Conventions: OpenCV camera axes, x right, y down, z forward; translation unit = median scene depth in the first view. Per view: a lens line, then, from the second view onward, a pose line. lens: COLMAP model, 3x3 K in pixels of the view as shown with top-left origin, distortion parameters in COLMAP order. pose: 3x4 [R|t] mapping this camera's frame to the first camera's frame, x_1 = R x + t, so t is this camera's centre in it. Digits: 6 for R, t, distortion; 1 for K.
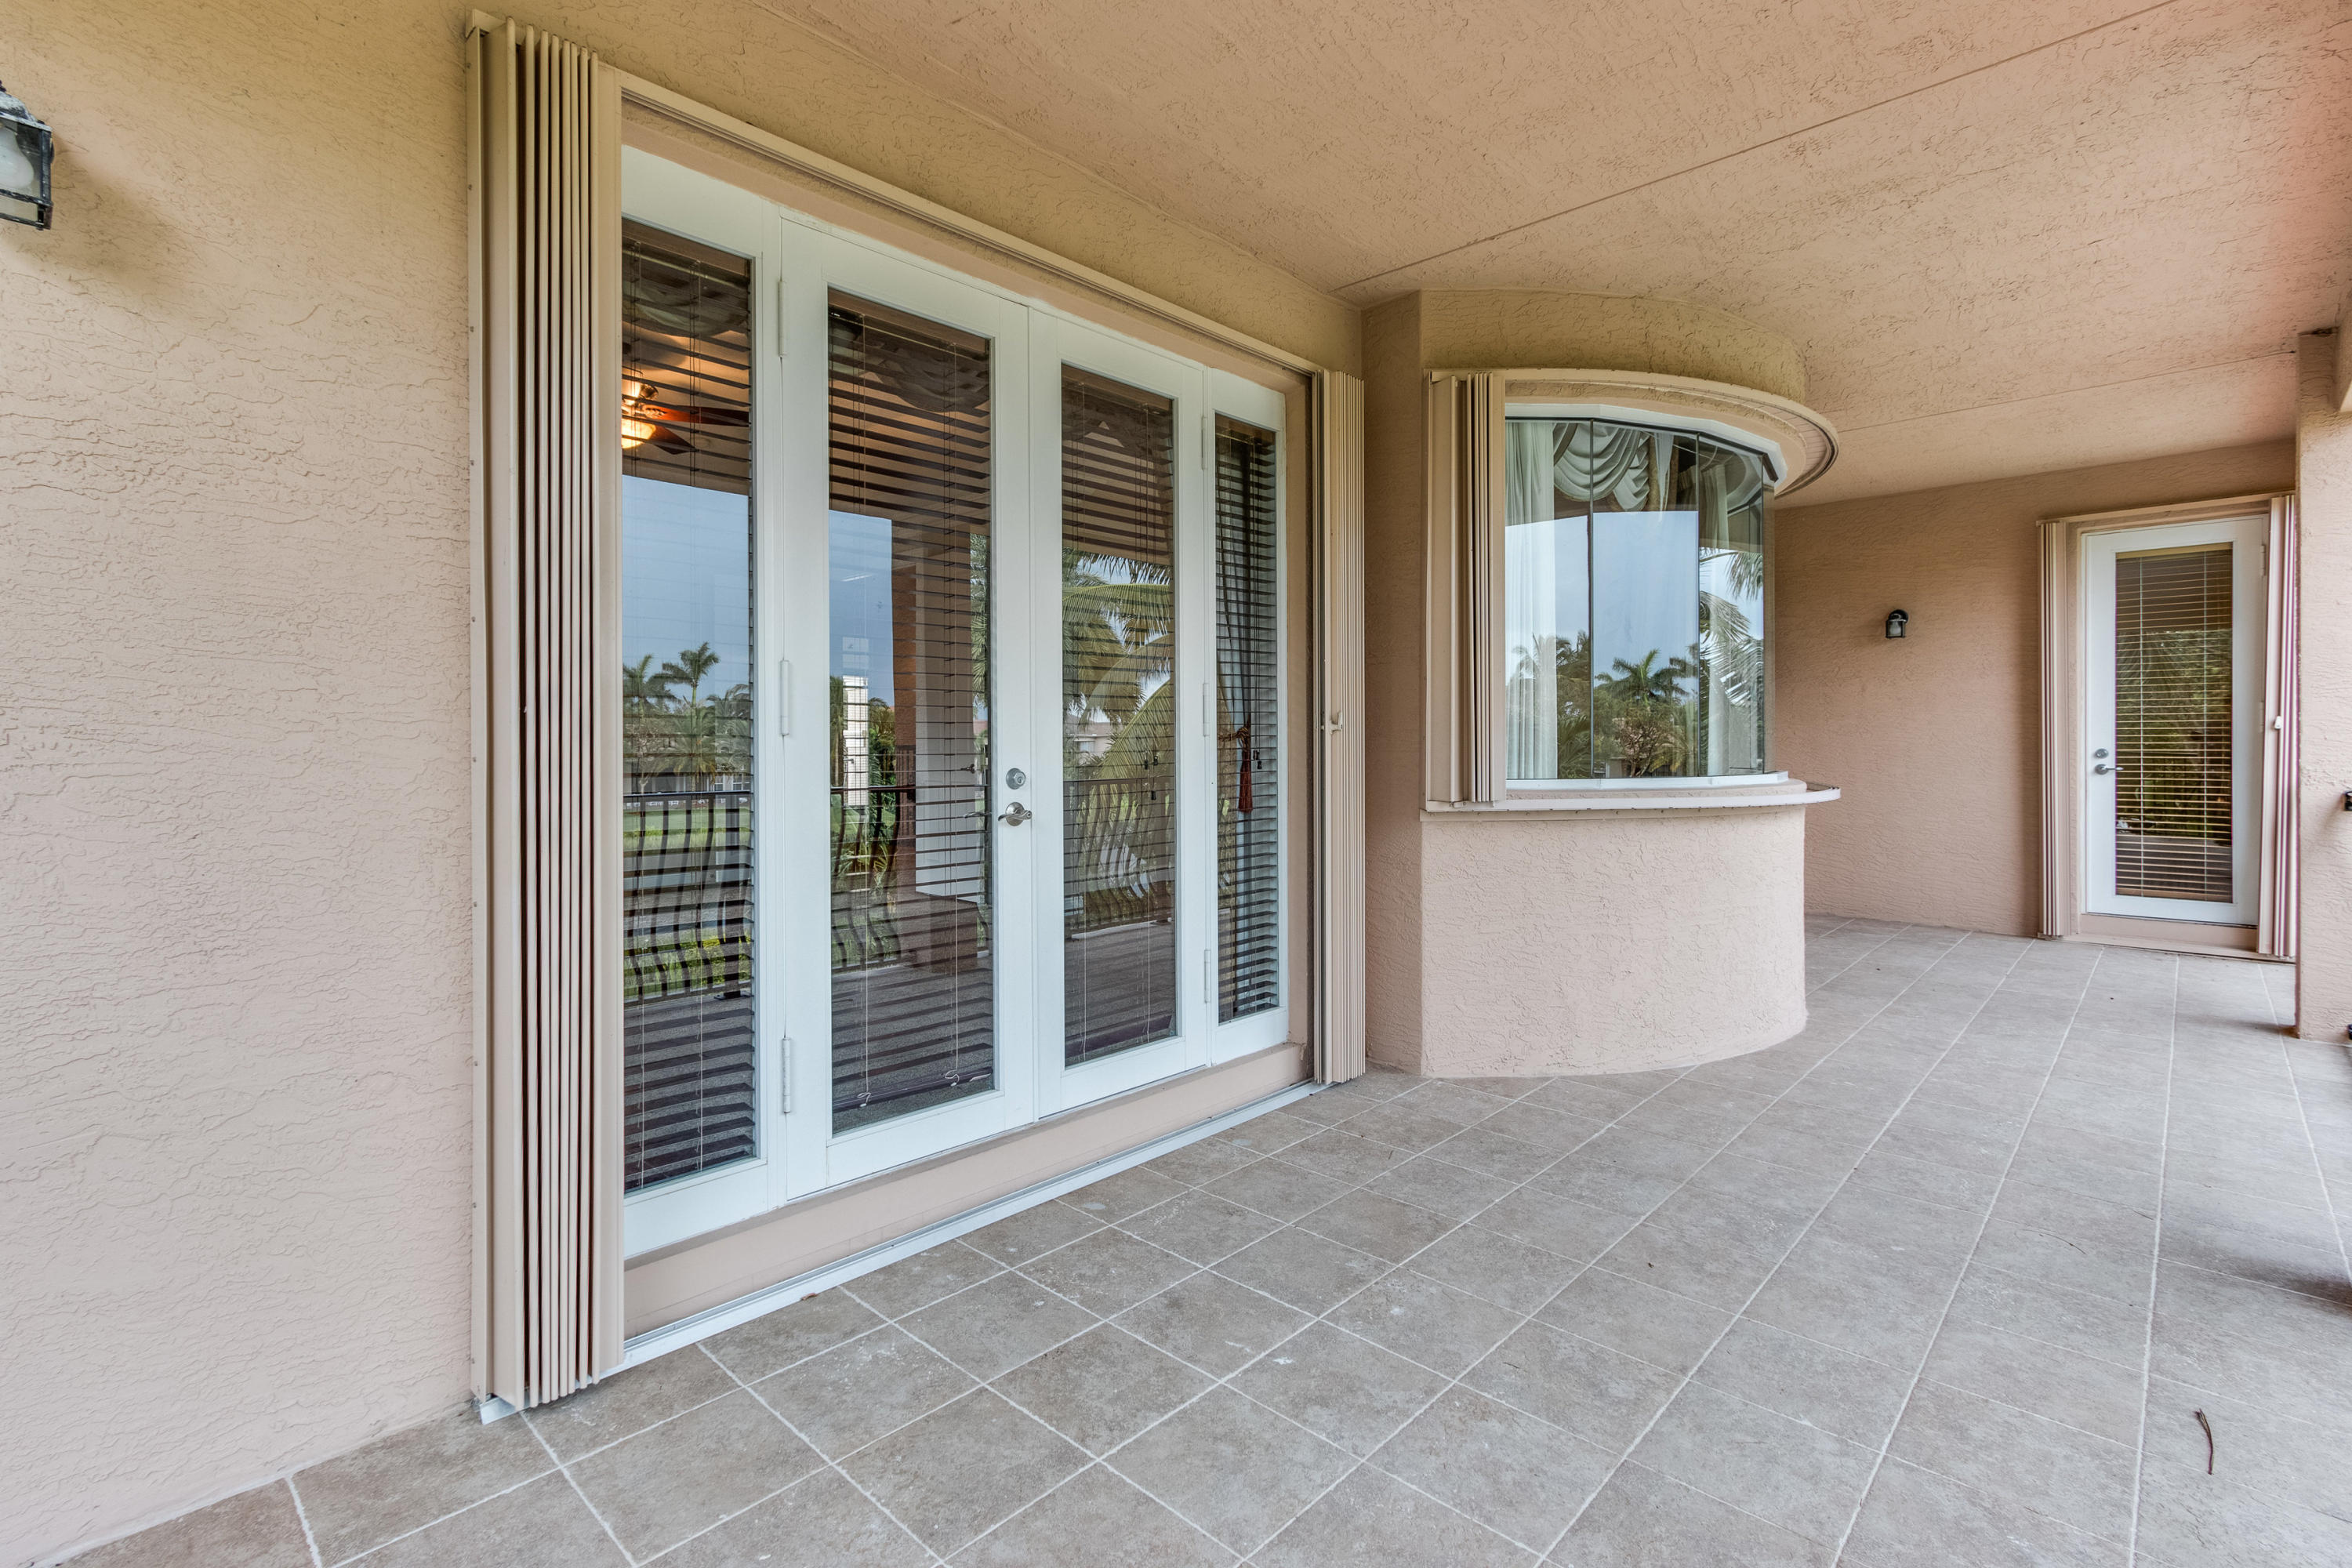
lens RADIAL K [[1080.4, 0, 1175.3], [0, 1080.4, 750.6], [0, 0, 1]] dist [-0.000392, 0.000224]
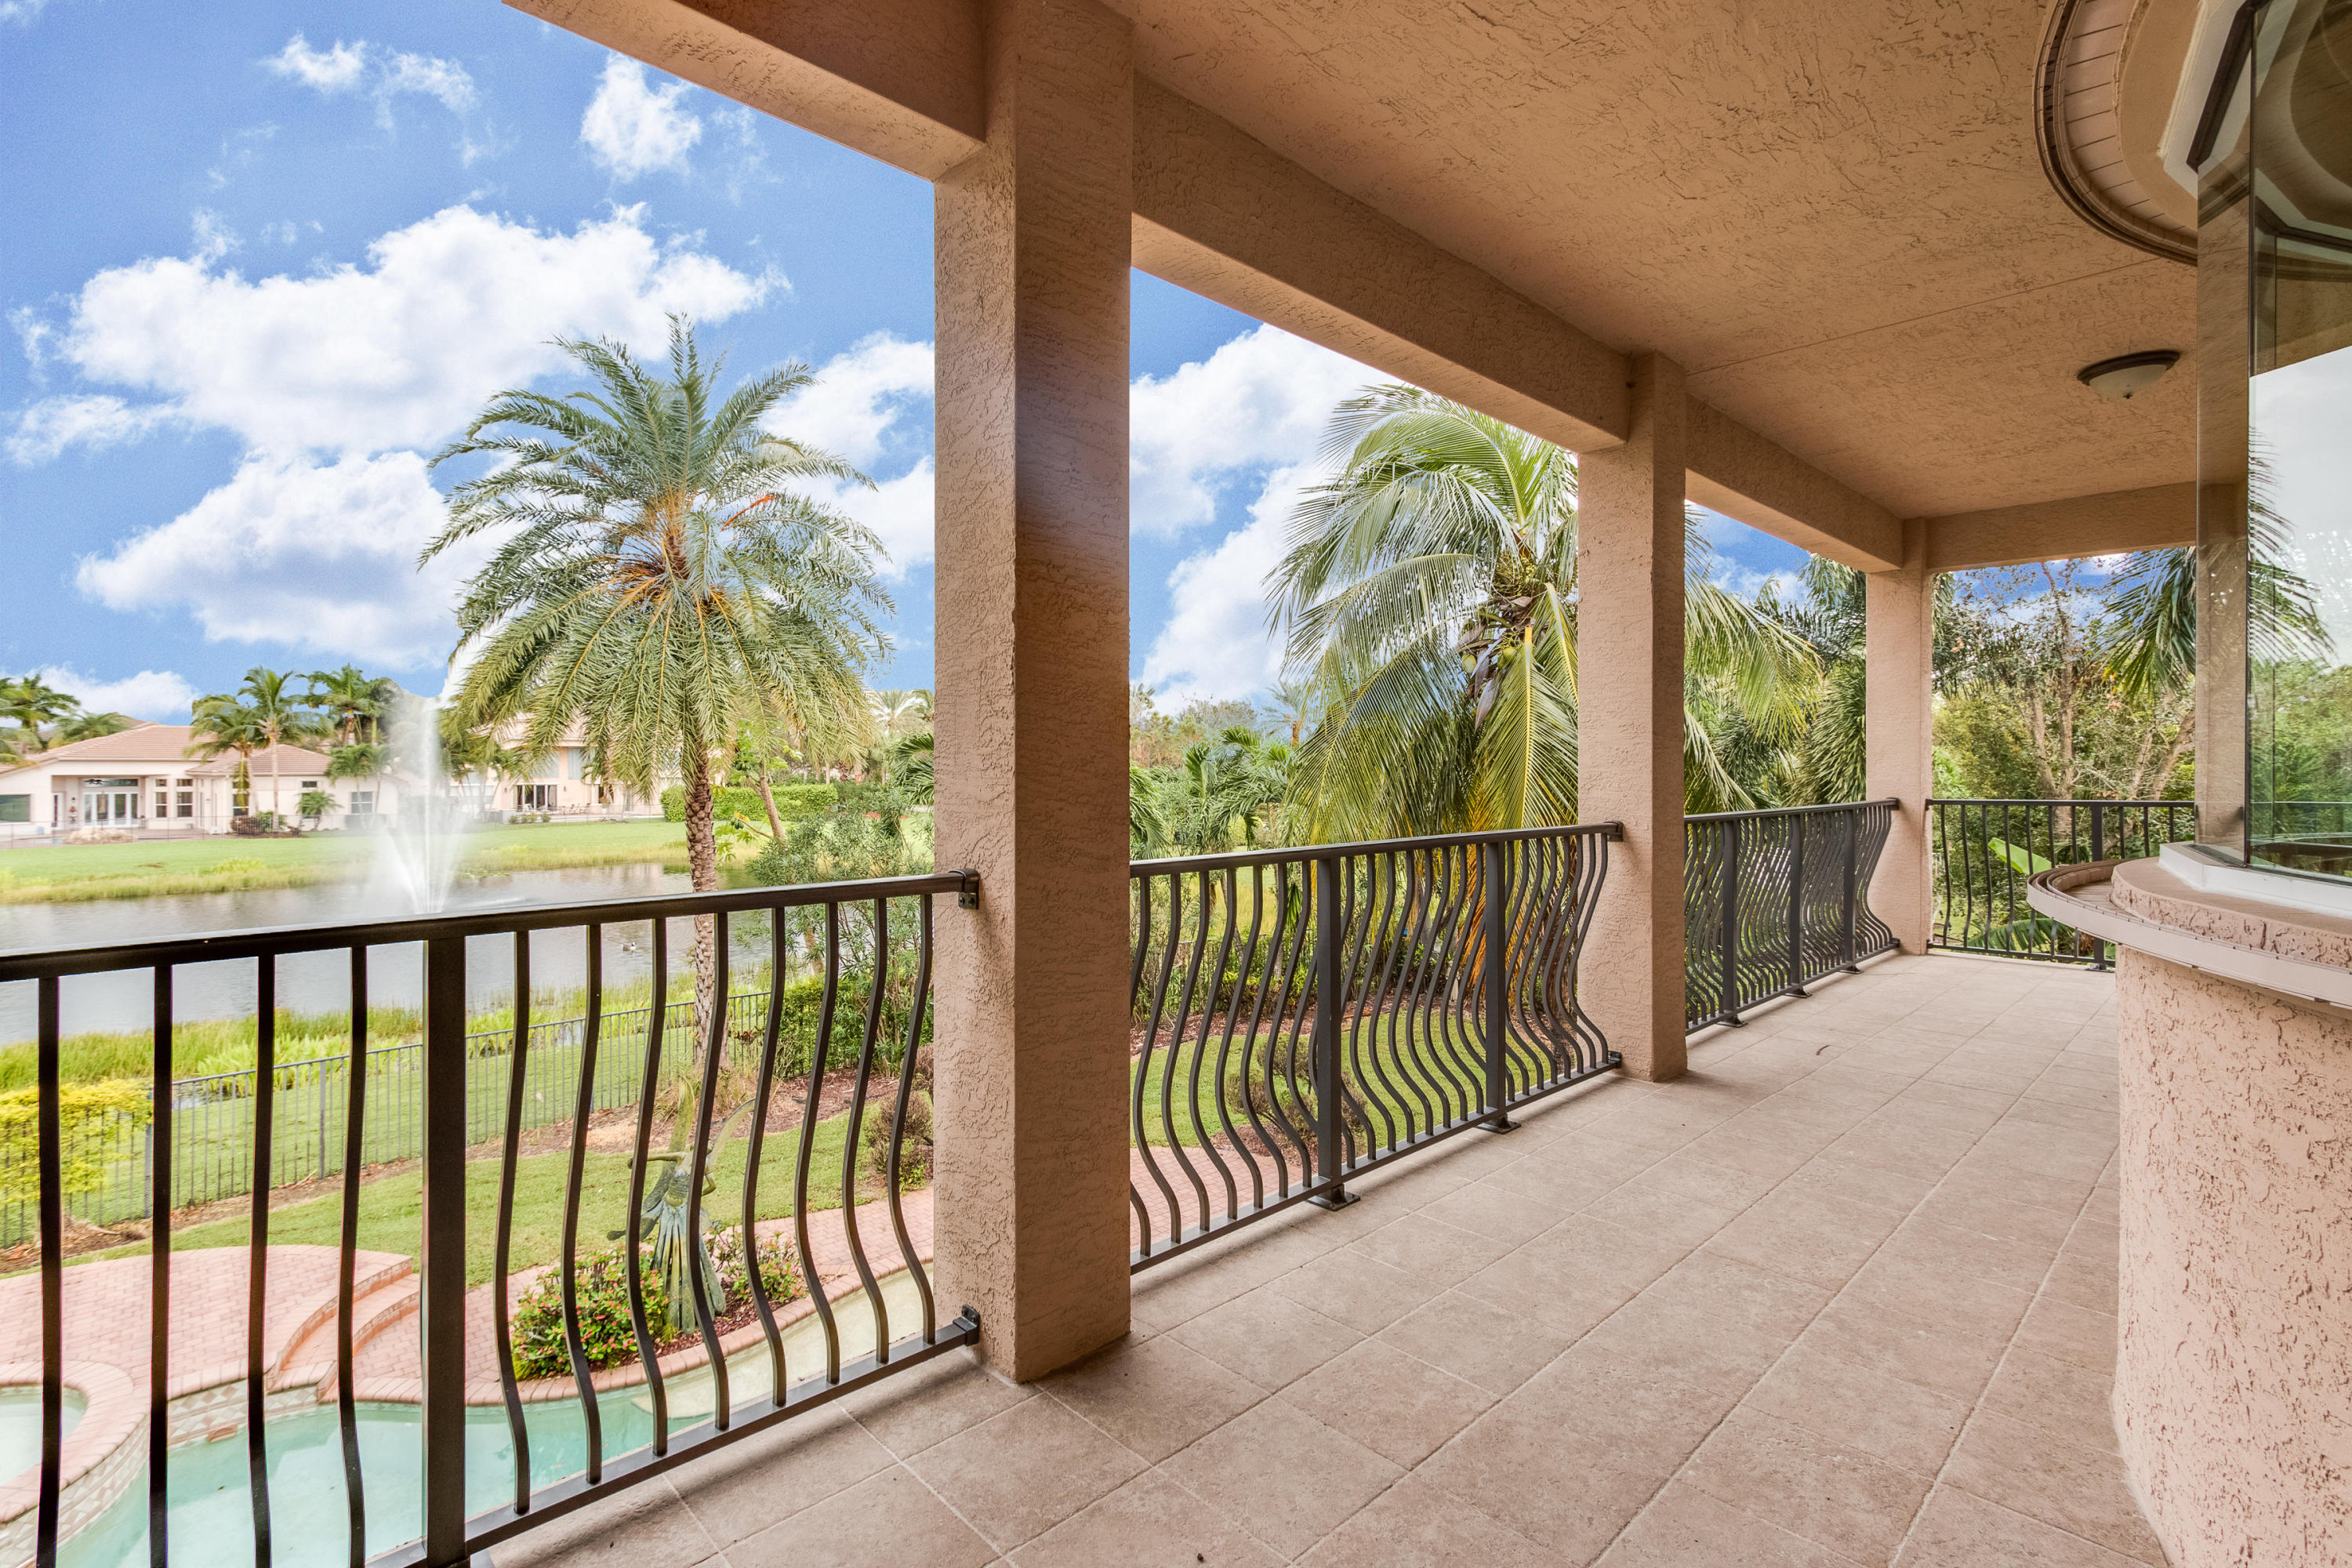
lens RADIAL K [[1080.4, 0, 1175.3], [0, 1080.4, 750.6], [0, 0, 1]] dist [-0.000392, 0.000224]
pose [[-0.998191, -0.001954, 0.060097, 1.411613], [-0.002257, 0.999985, -0.004982, -0.023559], [-0.060087, -0.005108, -0.998180, 2.201453]]
